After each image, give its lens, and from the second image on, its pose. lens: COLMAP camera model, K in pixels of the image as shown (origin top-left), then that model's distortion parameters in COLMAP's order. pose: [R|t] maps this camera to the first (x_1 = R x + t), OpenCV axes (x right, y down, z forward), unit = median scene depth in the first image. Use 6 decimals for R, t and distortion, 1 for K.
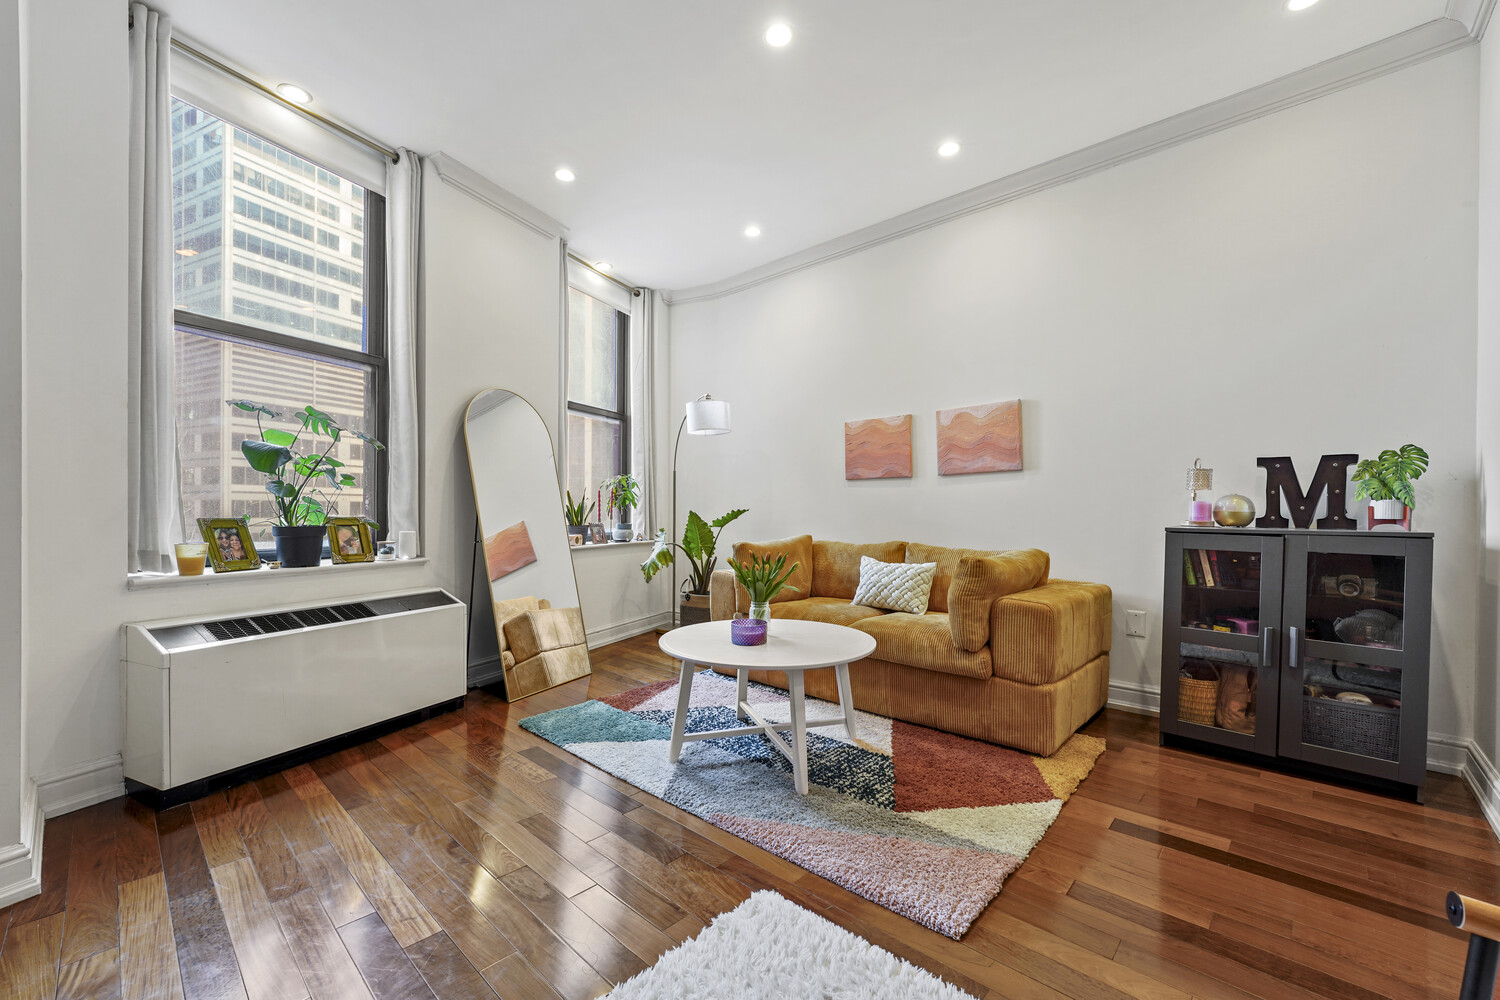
lens RADIAL K [[607.7, 0, 753.3], [0, 607.7, 510.4], [0, 0, 1]] dist [-0.010756, 0.000485]
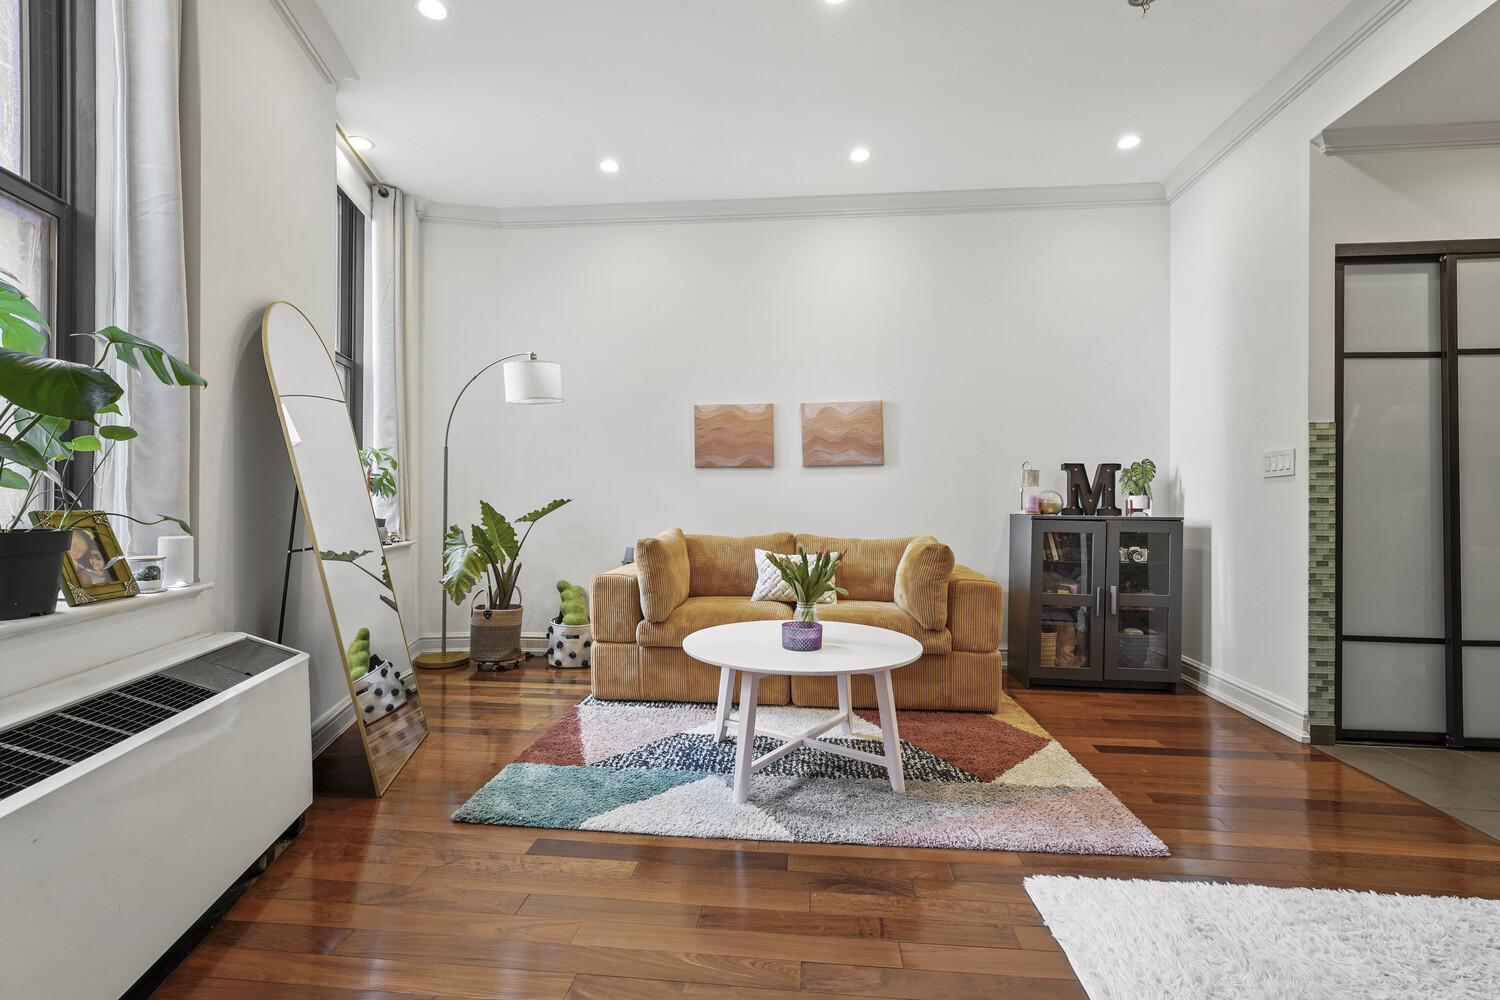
lens RADIAL K [[665.2, 0, 750.0], [0, 665.2, 500.0], [0, 0, 1]] dist [-0.001655, 0.000034]
pose [[0.795383, 0.004493, 0.606091, -0.538437], [-0.004112, 0.999990, -0.002016, 0.000456], [-0.606093, -0.000889, 0.795393, 0.209996]]
